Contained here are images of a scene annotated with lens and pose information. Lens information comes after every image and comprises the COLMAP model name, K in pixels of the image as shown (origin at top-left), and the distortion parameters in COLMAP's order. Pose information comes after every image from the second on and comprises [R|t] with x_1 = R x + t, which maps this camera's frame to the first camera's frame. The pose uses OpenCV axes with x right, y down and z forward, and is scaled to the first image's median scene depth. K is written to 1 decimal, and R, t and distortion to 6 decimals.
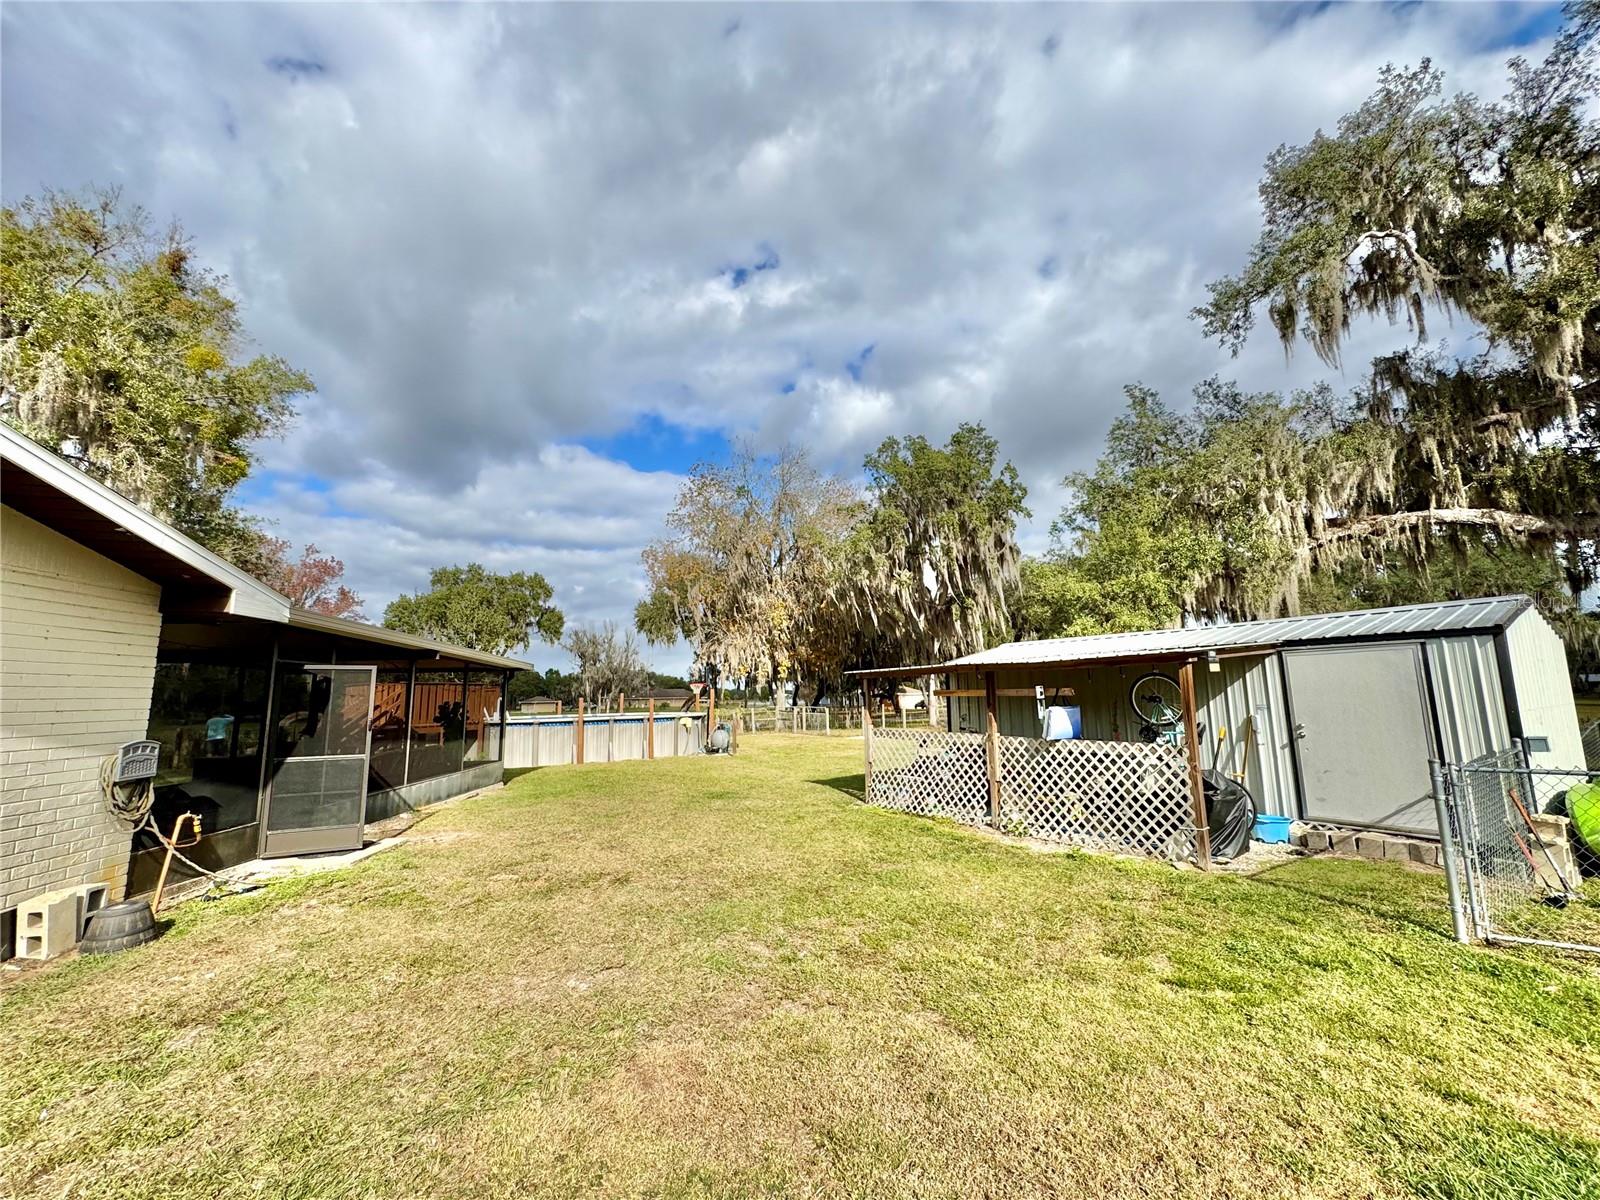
lens RADIAL K [[645.4, 0, 800.0], [0, 645.4, 600.0], [0, 0, 1]] dist [-0.000045, -0.000084]
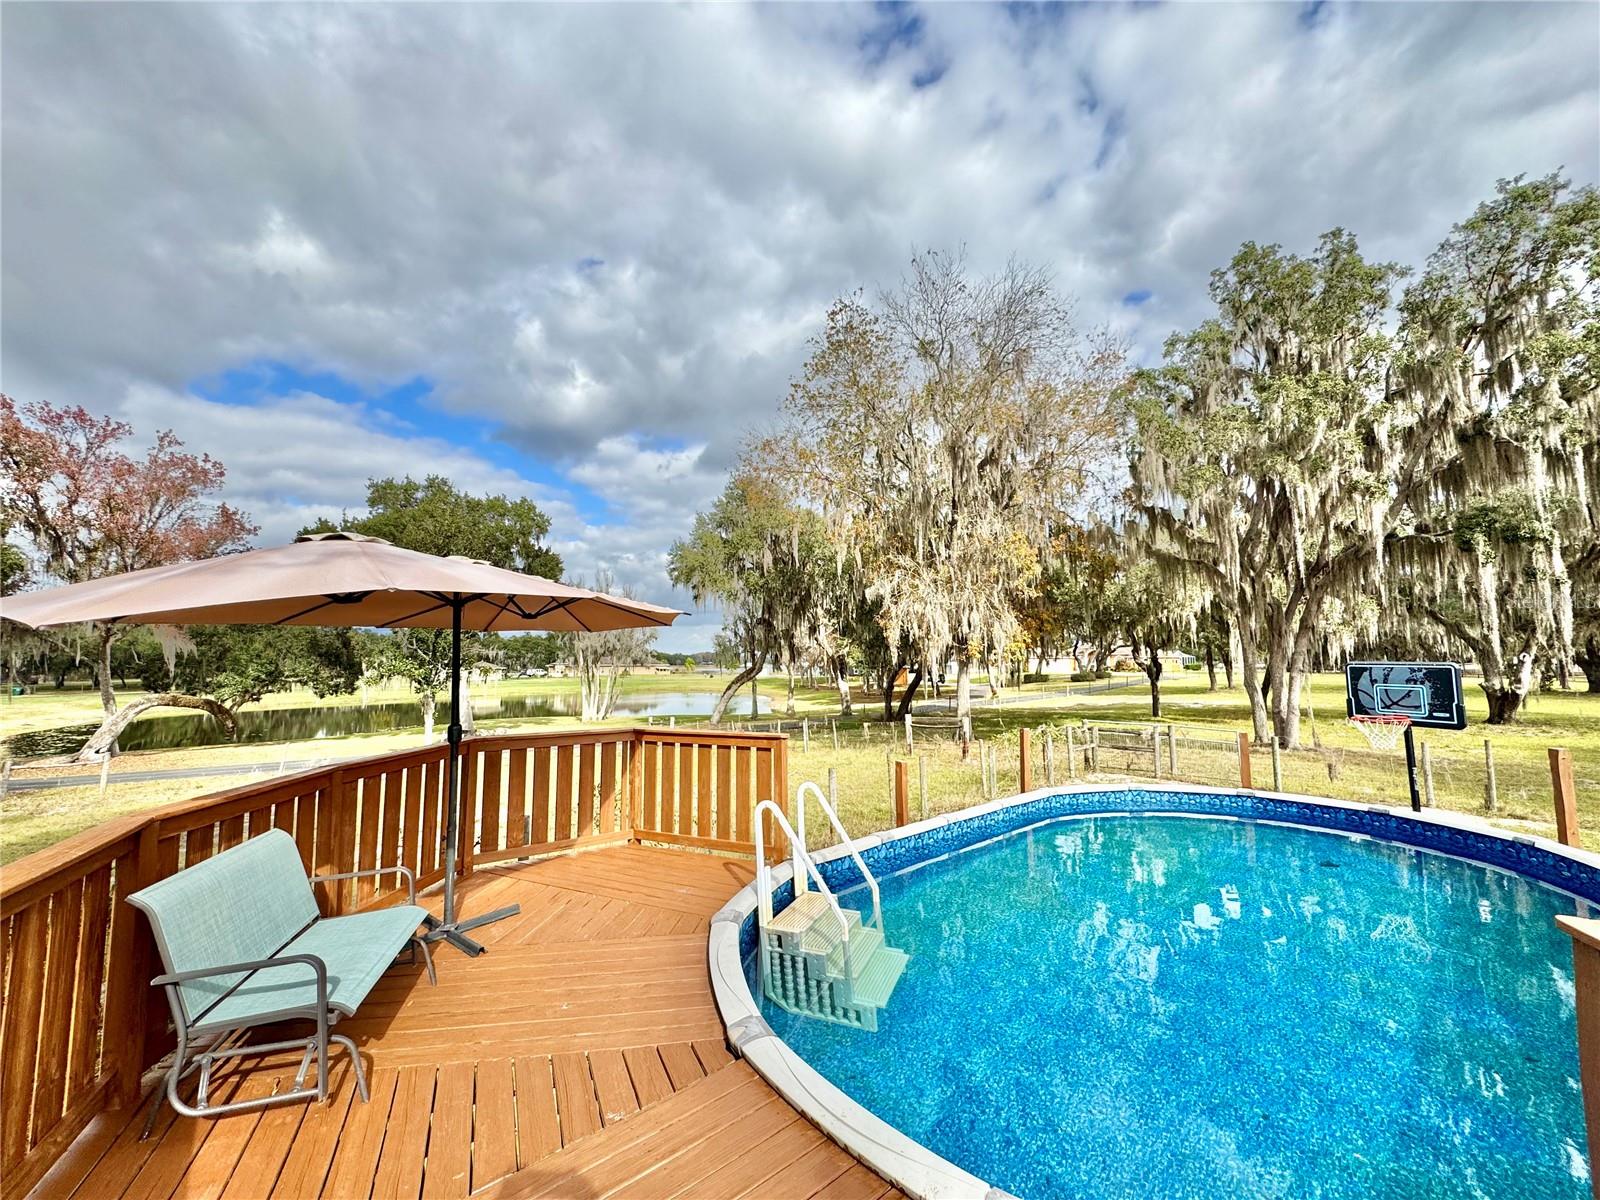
lens RADIAL K [[645.4, 0, 800.0], [0, 645.4, 600.0], [0, 0, 1]] dist [-0.000045, -0.000084]
pose [[0.995099, 0.026270, 0.095328, -0.187401], [-0.031117, 0.998278, 0.049724, 0.026178], [-0.093858, -0.052447, 0.994203, 0.289719]]
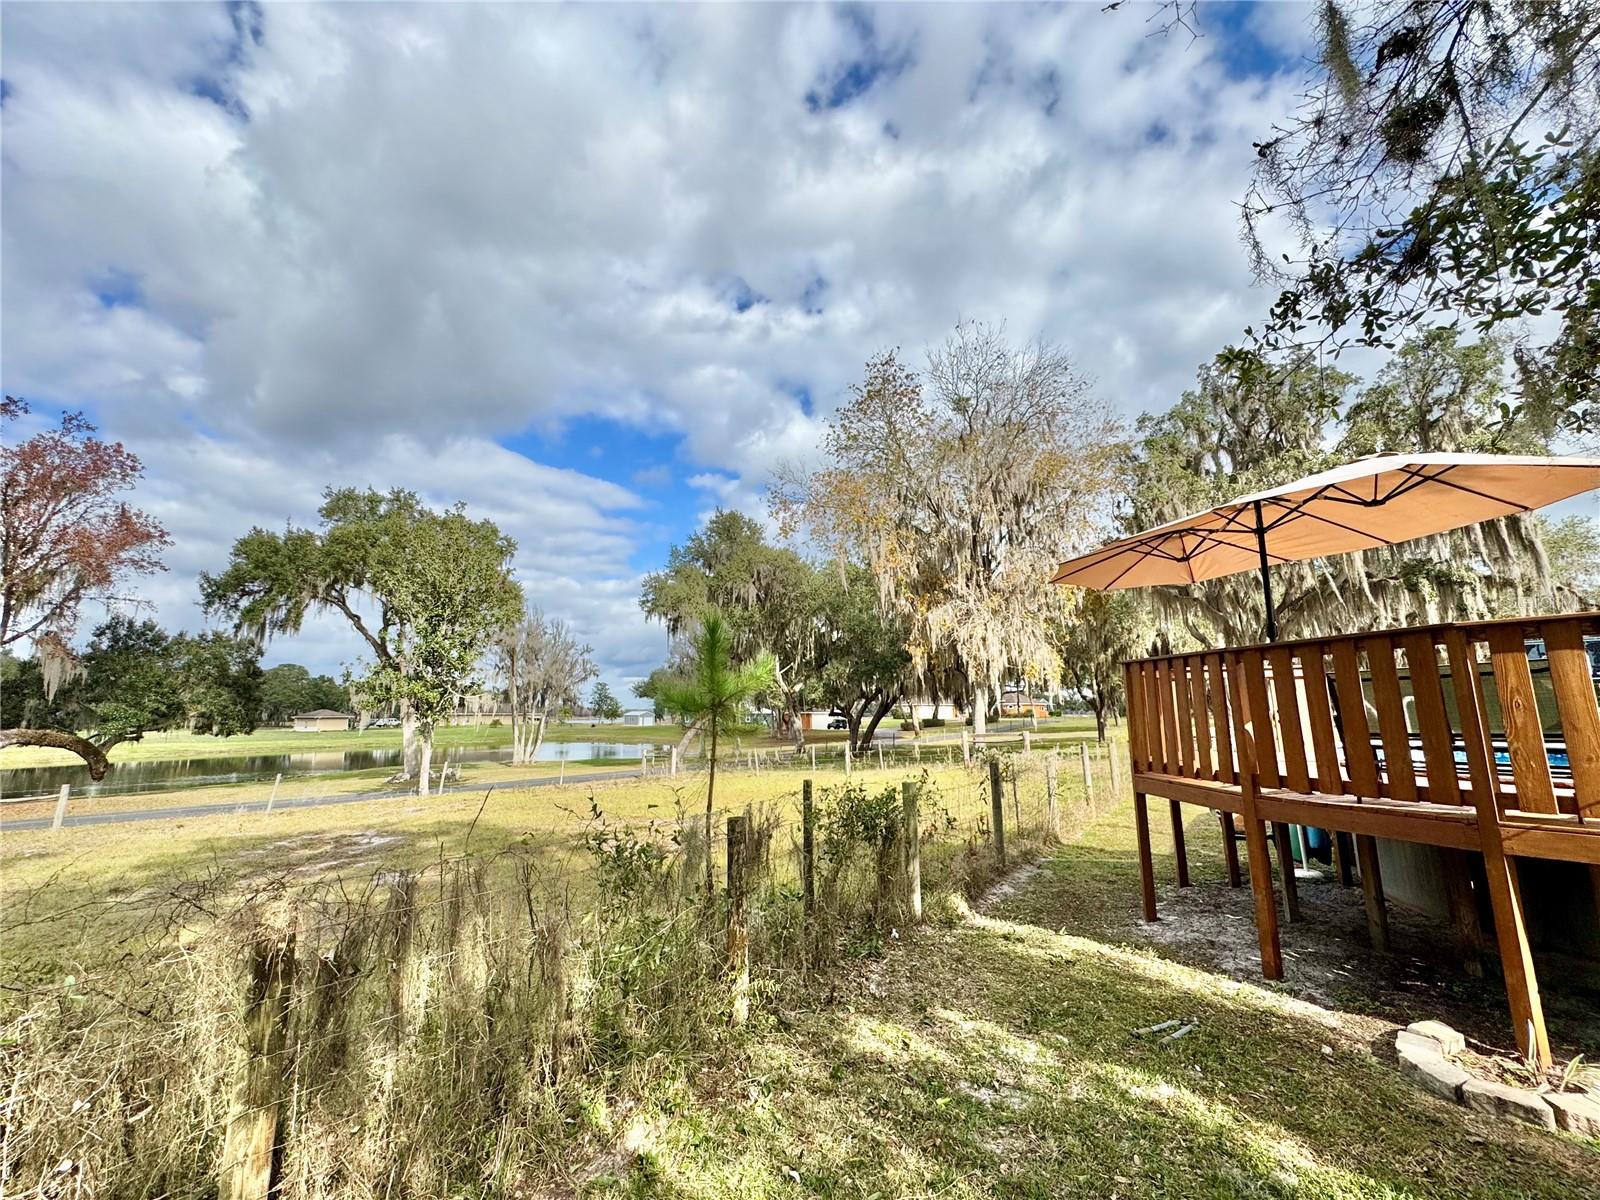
lens RADIAL K [[645.4, 0, 800.0], [0, 645.4, 600.0], [0, 0, 1]] dist [-0.000045, -0.000084]
pose [[0.951888, 0.068943, 0.298589, -0.316137], [-0.059382, 0.997394, -0.040985, 0.050603], [-0.300636, 0.021283, 0.953501, 0.297494]]
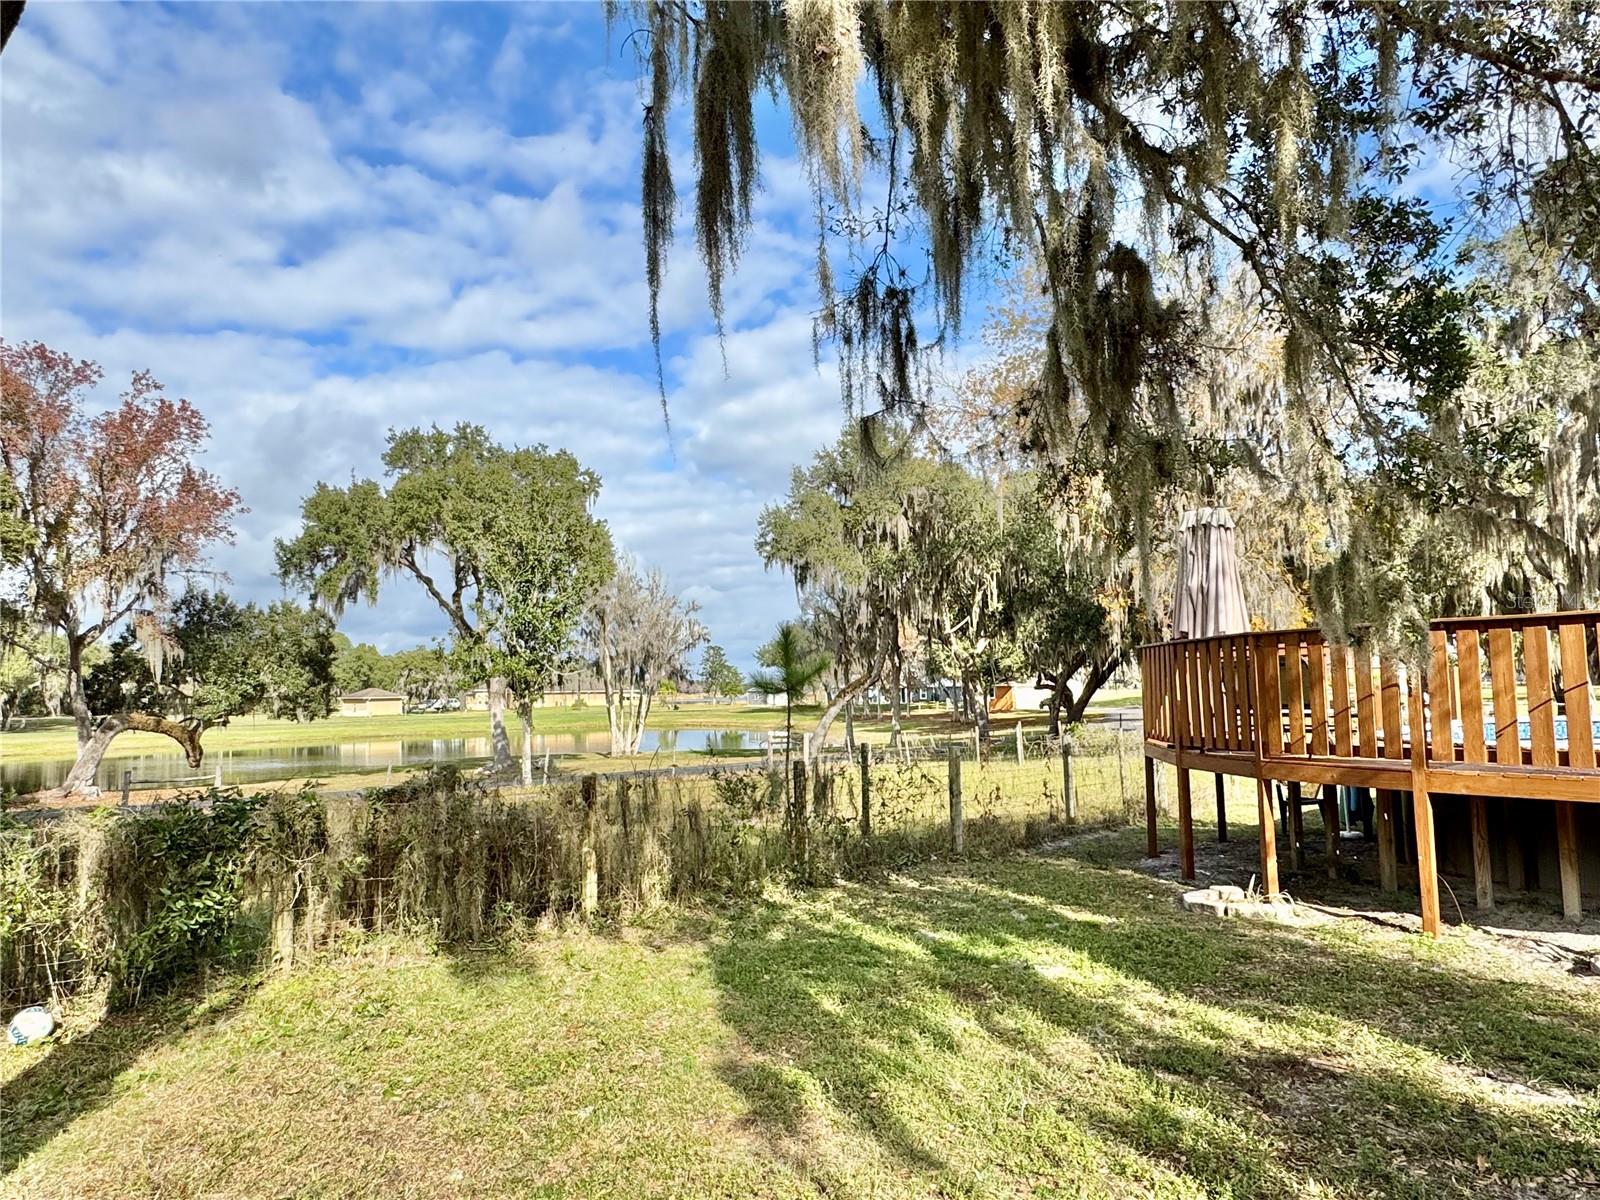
lens RADIAL K [[994.5, 0, 800.4], [0, 994.5, 604.0], [0, 0, 1]] dist [-0.001677, 0.000525]
pose [[0.995010, 0.012539, 0.098980, -0.316931], [-0.018407, 0.998112, 0.058594, 0.033334], [-0.098058, -0.060124, 0.993363, 0.189160]]
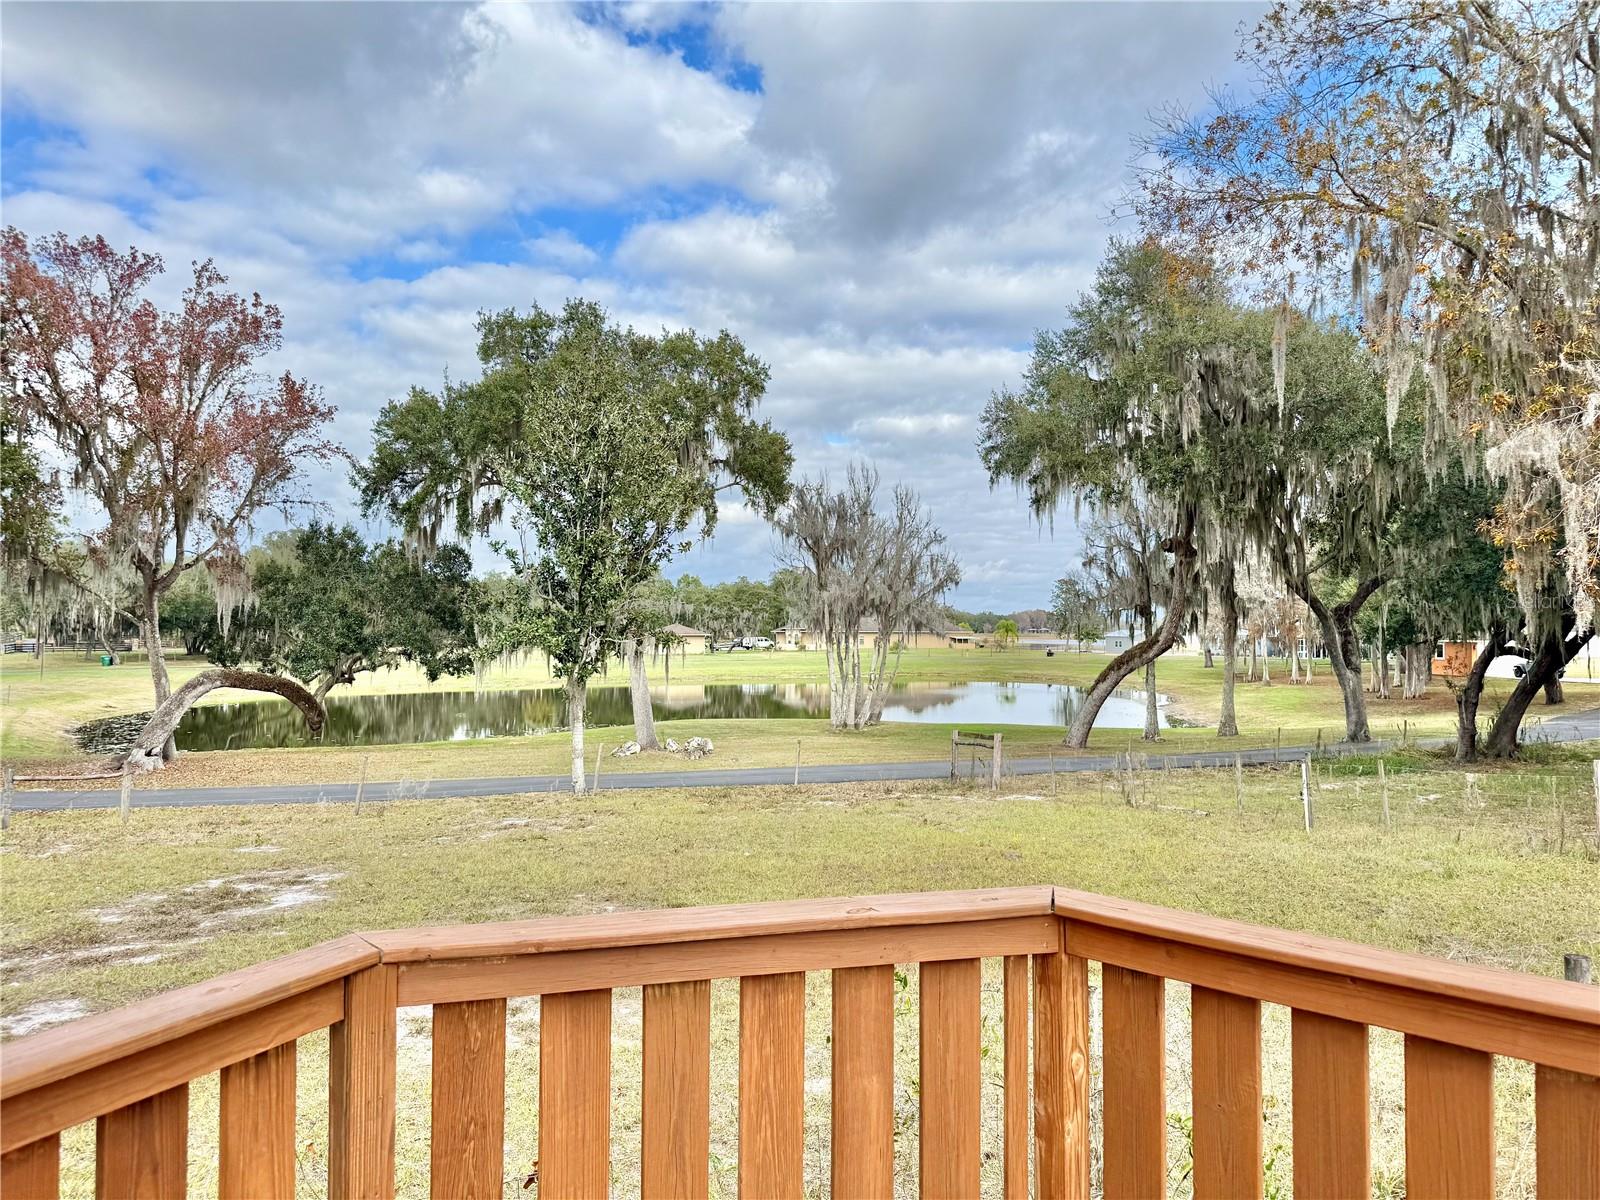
lens RADIAL K [[1127.1, 0, 800.0], [0, 1127.1, 600.0], [0, 0, 1]] dist [0.134477, -0.218180]
pose [[0.968152, 0.018827, -0.249654, -0.203154], [0.012673, 0.992205, 0.123972, 0.037021], [0.250041, -0.123187, 0.960367, 0.356514]]
